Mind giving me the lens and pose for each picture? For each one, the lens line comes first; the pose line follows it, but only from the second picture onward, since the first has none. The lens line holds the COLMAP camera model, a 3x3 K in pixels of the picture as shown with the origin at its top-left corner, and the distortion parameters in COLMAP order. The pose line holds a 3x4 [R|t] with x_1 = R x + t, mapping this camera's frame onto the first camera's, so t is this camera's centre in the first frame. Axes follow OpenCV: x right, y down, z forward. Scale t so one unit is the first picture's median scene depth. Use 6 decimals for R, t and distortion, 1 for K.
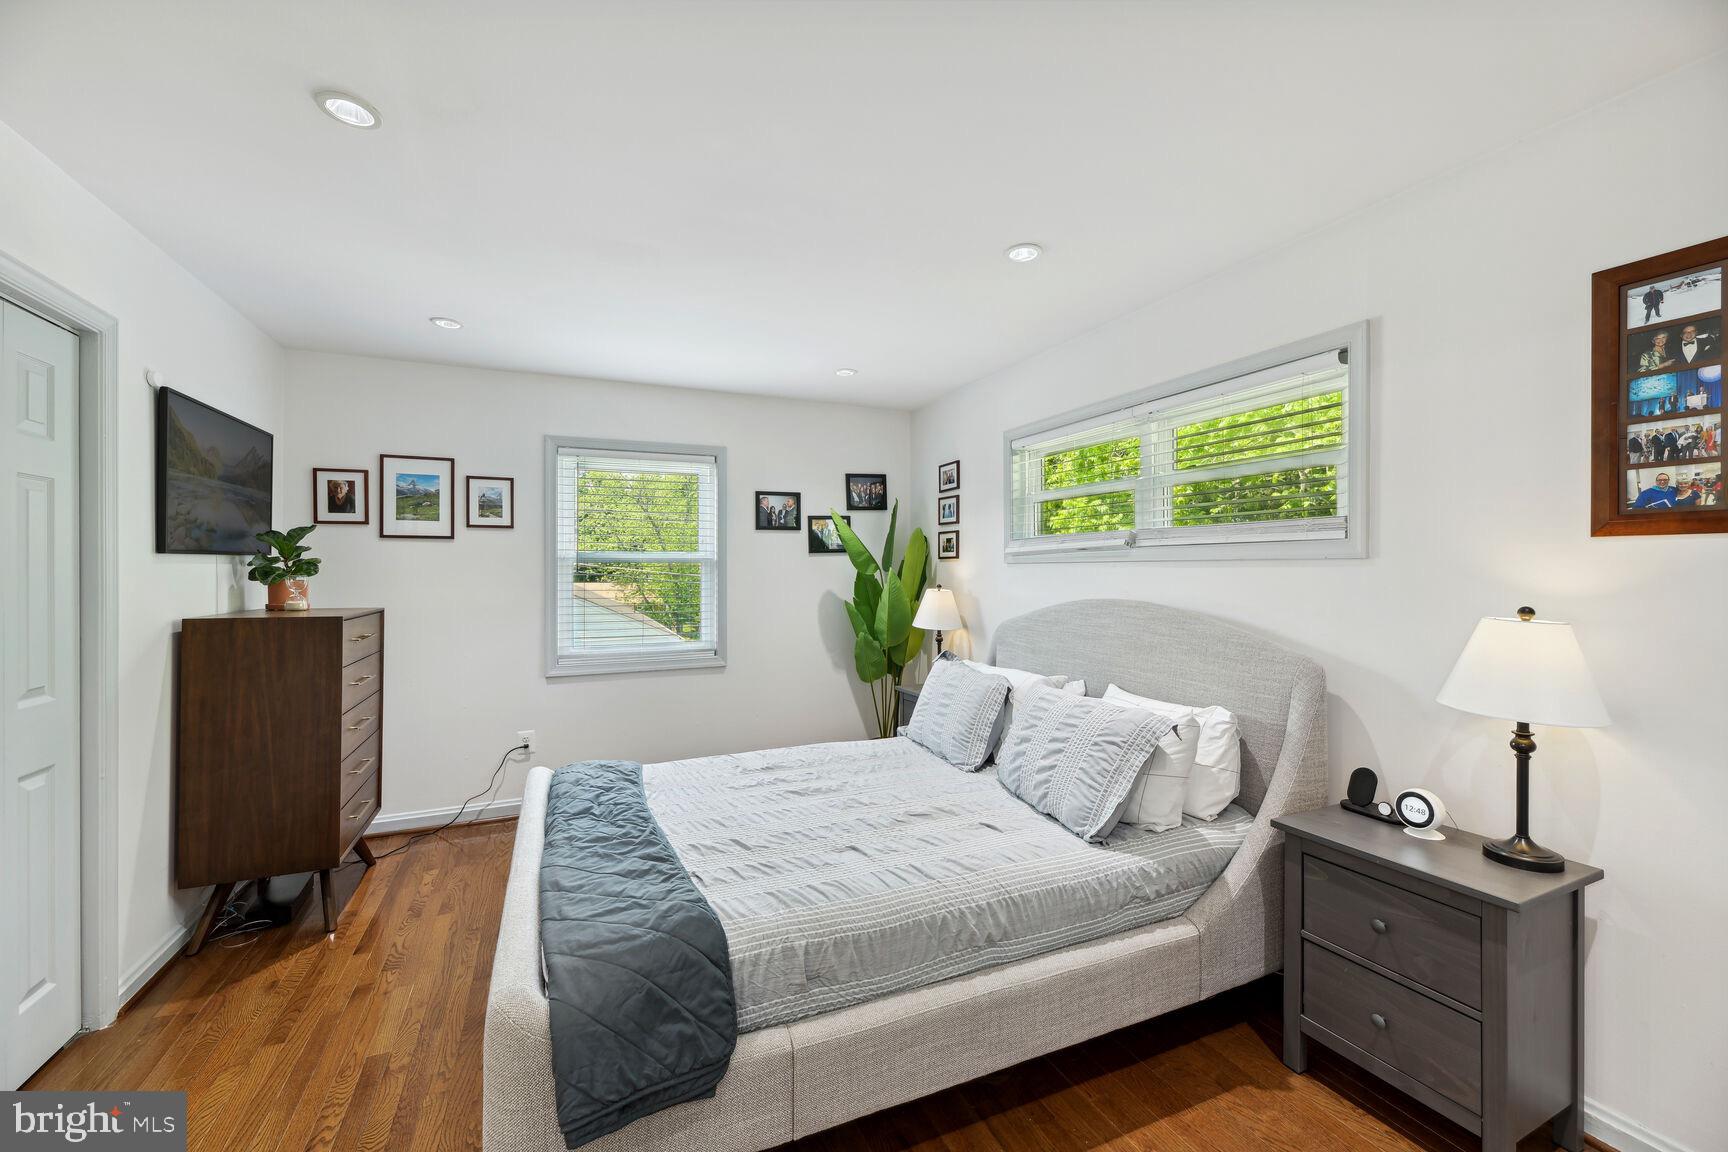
lens RADIAL K [[703.3, 0, 865.0], [0, 703.3, 567.7], [0, 0, 1]] dist [-0.001625, -0.000153]
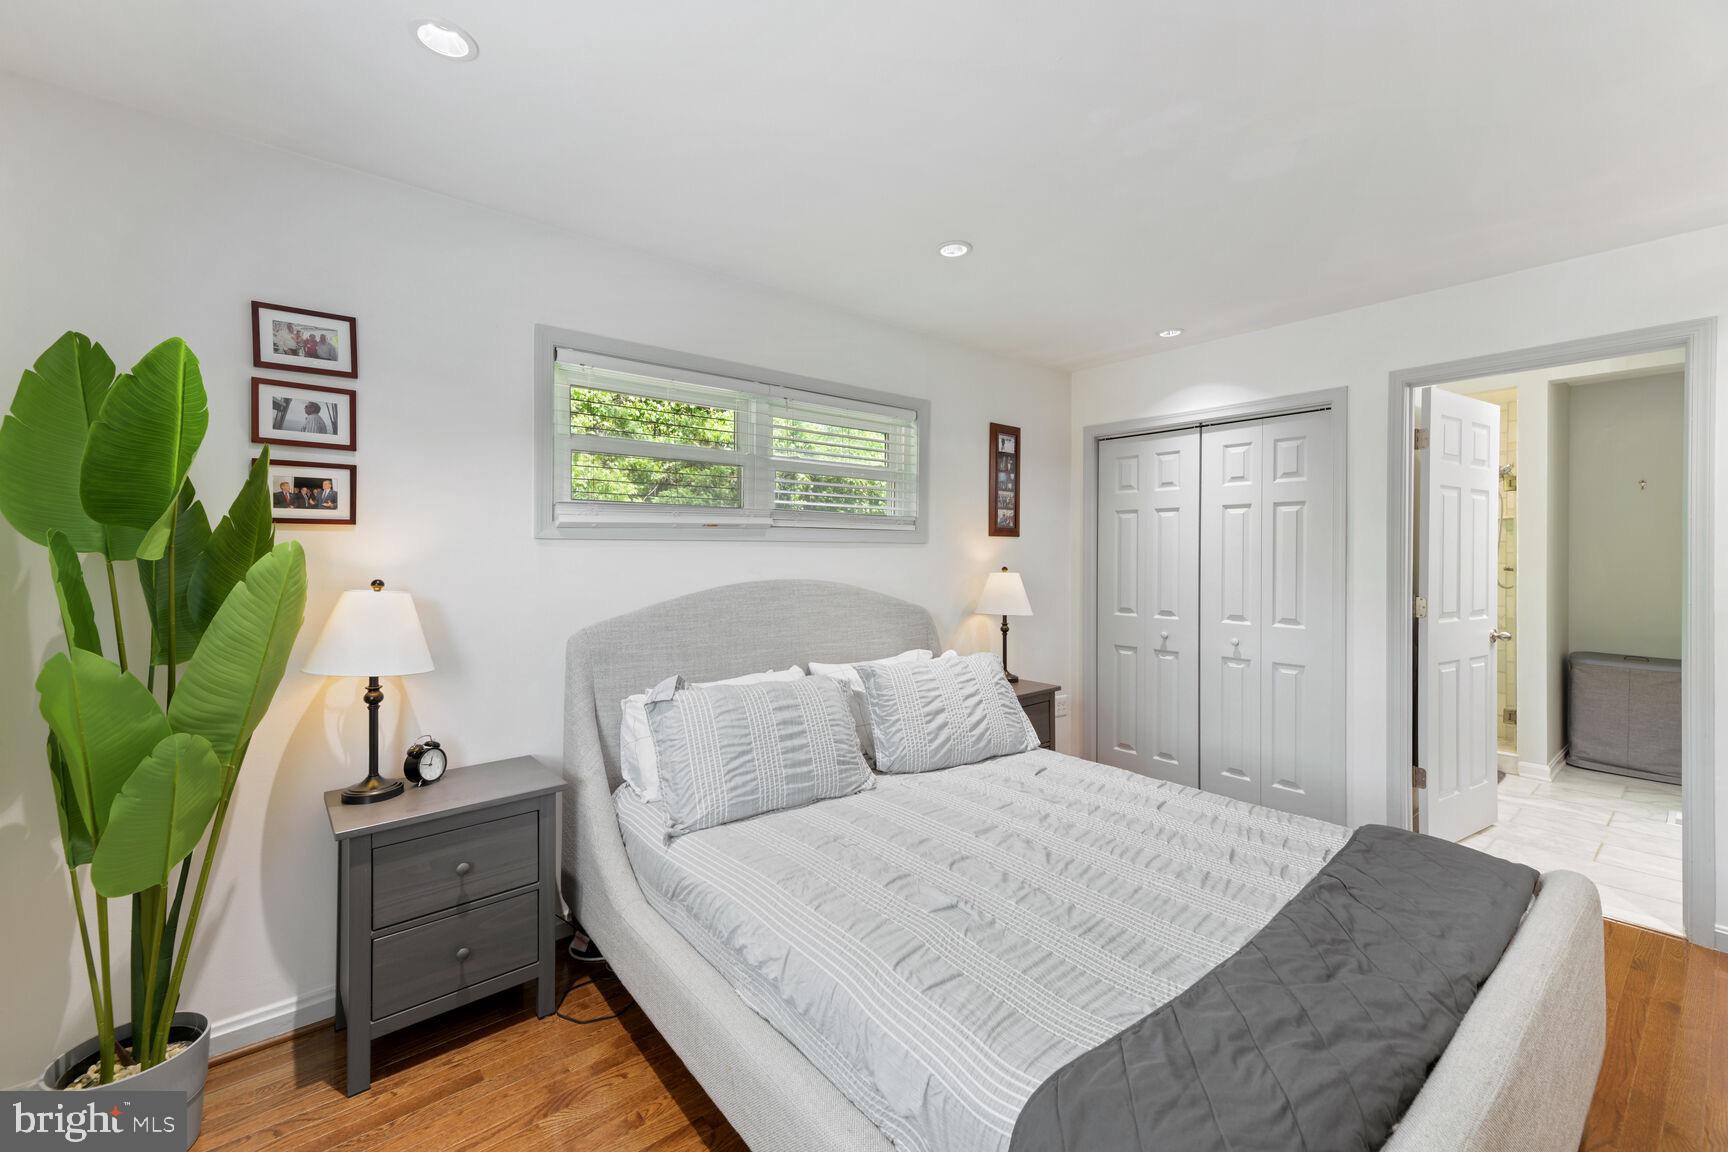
lens RADIAL K [[703.3, 0, 865.0], [0, 703.3, 567.7], [0, 0, 1]] dist [-0.001625, -0.000153]
pose [[-0.267634, -0.042779, 0.962570, -0.427506], [-0.020570, 0.999040, 0.038681, -0.008461], [-0.963301, -0.009447, -0.268257, 0.786550]]
